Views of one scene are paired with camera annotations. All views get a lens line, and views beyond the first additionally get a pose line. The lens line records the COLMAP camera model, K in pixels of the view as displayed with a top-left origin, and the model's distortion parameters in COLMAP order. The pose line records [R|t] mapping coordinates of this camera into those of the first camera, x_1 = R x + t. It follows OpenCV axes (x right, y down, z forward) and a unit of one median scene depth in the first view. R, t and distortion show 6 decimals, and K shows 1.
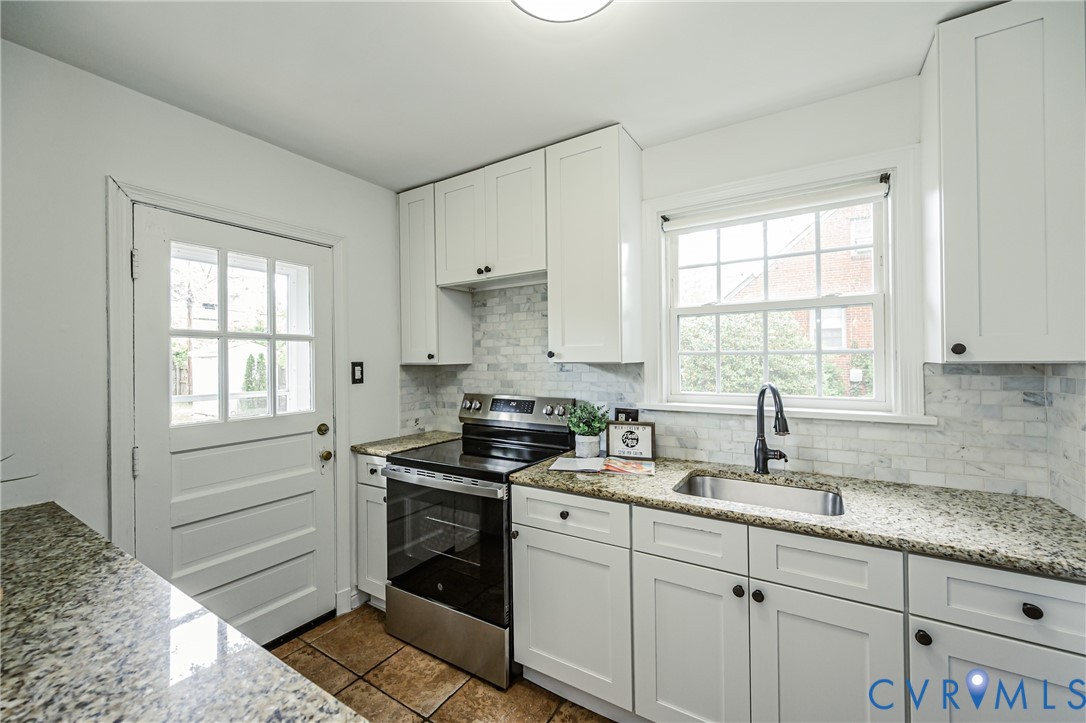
lens RADIAL K [[433.7, 0, 543.3], [0, 433.7, 357.6], [0, 0, 1]] dist [0.000217, 0.000039]
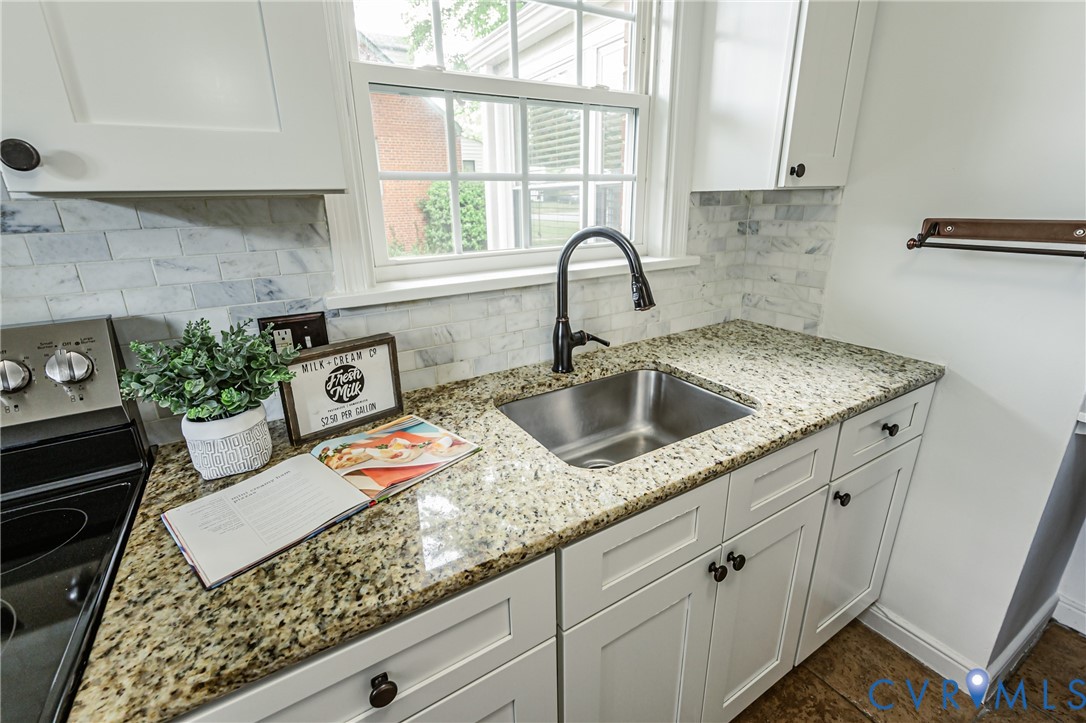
lens RADIAL K [[474.5, 0, 543.0], [0, 474.5, 361.5], [0, 0, 1]] dist [0.002632, 0.000095]
pose [[0.451819, -0.292100, 0.842934, -0.100711], [0.010864, 0.946608, 0.322204, 0.018302], [-0.892043, -0.136420, 0.430869, 0.634569]]
